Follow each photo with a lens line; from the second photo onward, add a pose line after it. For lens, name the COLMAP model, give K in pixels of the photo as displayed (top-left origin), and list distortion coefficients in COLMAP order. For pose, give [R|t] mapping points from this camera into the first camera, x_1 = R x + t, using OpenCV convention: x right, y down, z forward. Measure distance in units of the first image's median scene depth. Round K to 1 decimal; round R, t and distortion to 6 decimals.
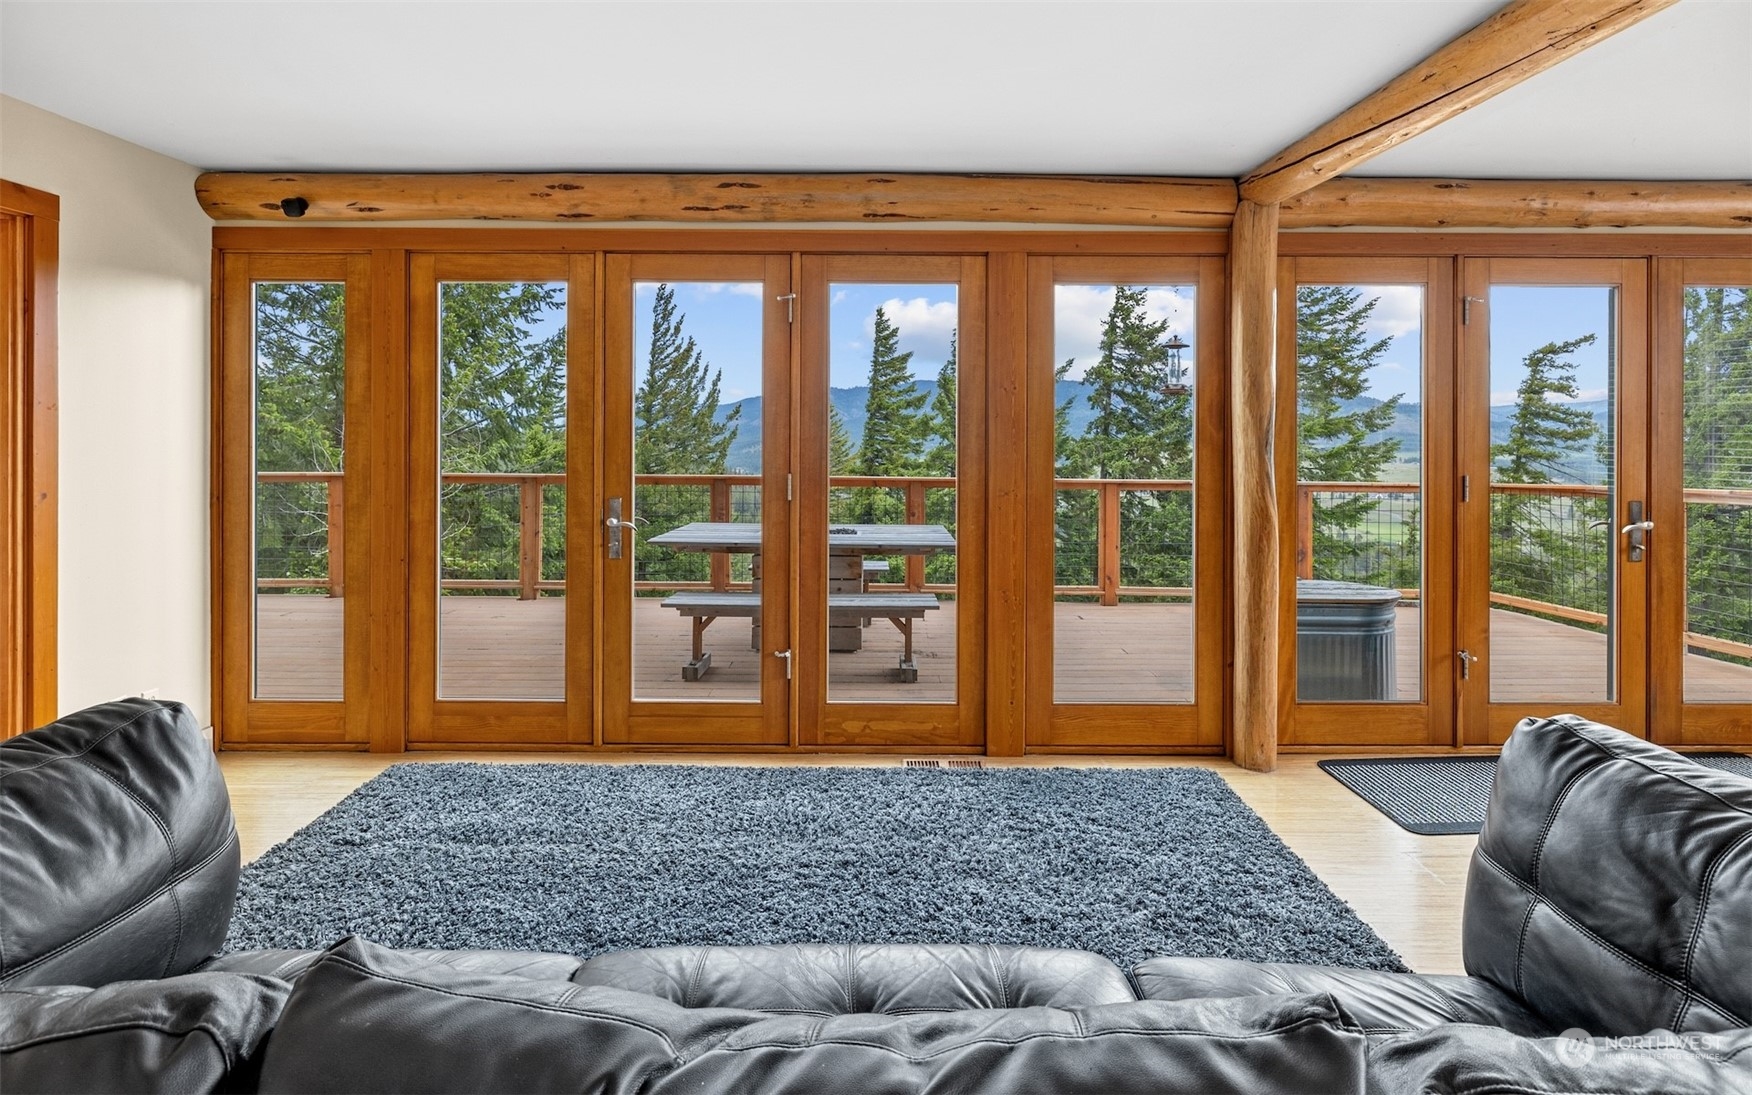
lens RADIAL K [[864.0, 0, 844.8], [0, 864.0, 425.9], [0, 0, 1]] dist [-0.009281, 0.000269]
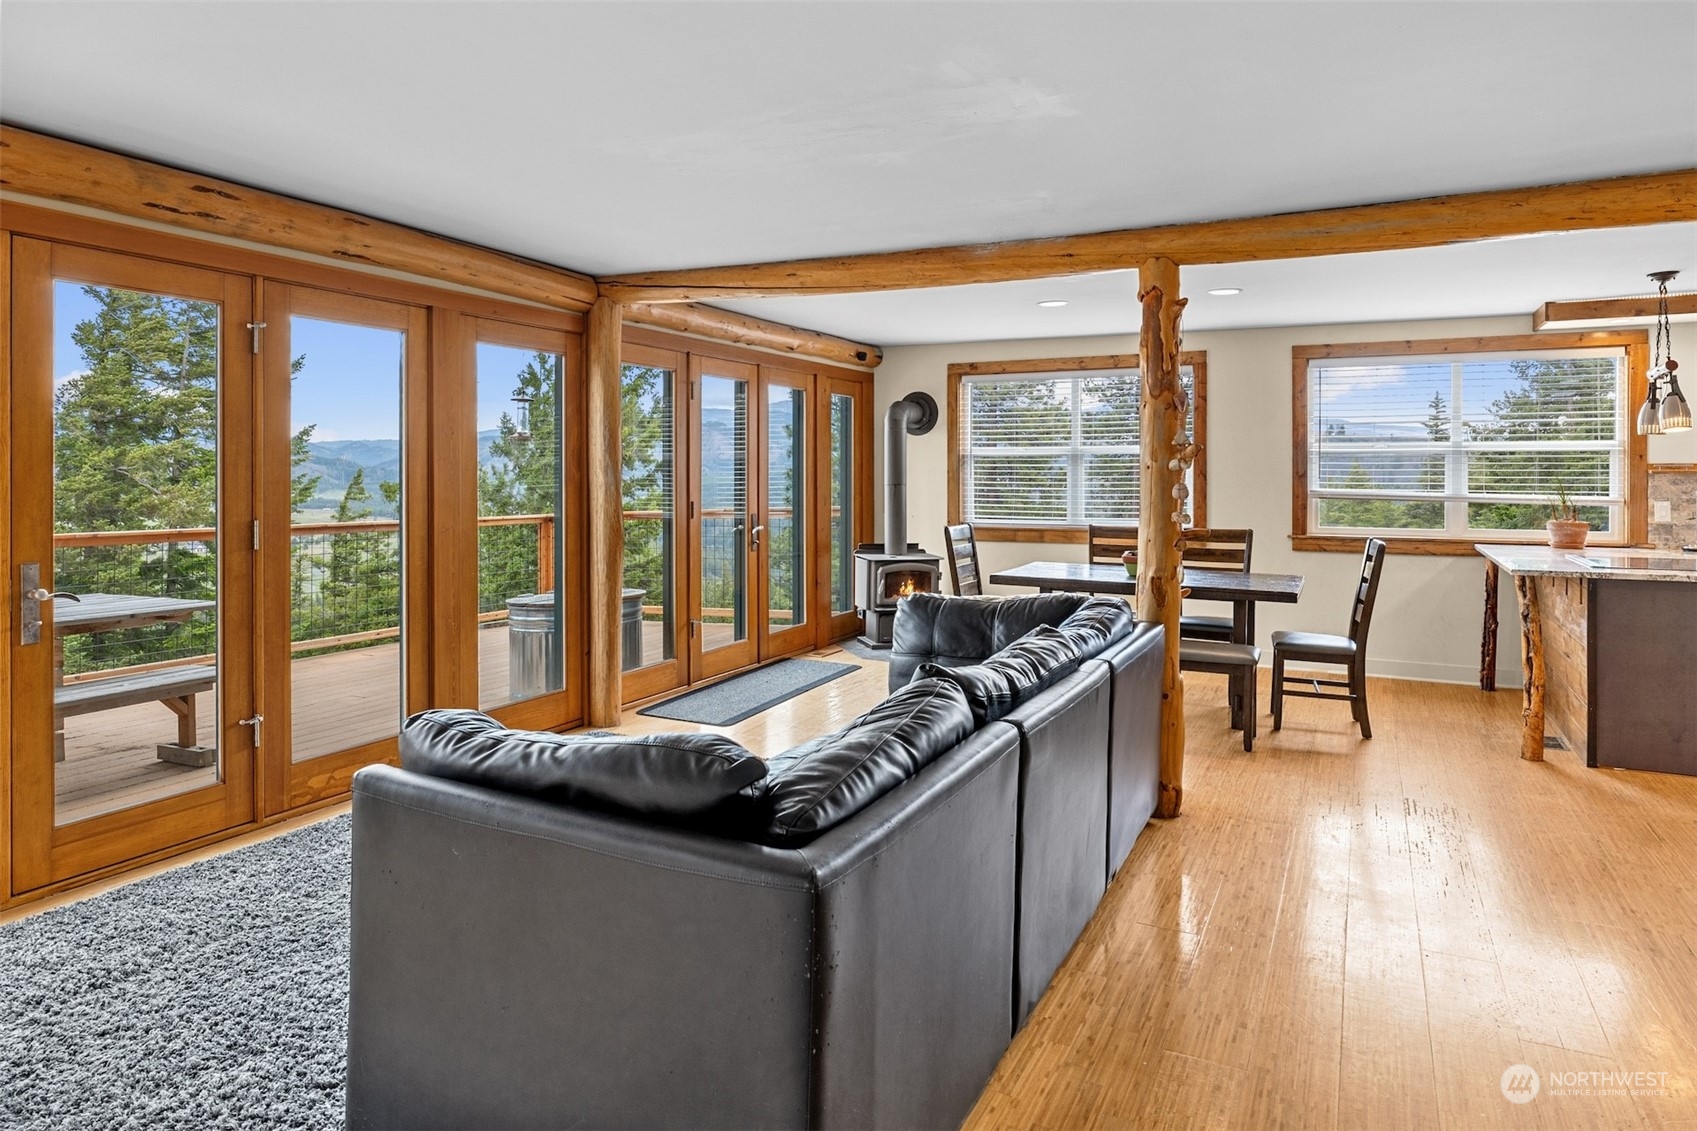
lens RADIAL K [[1032.1, 0, 822.5], [0, 1032.1, 474.8], [0, 0, 1]] dist [-0.007720, 0.001260]
pose [[0.462938, -0.005369, 0.886374, -0.755909], [-0.001047, 0.999978, 0.006604, -0.000511], [-0.886390, -0.003985, 0.462922, -0.025985]]
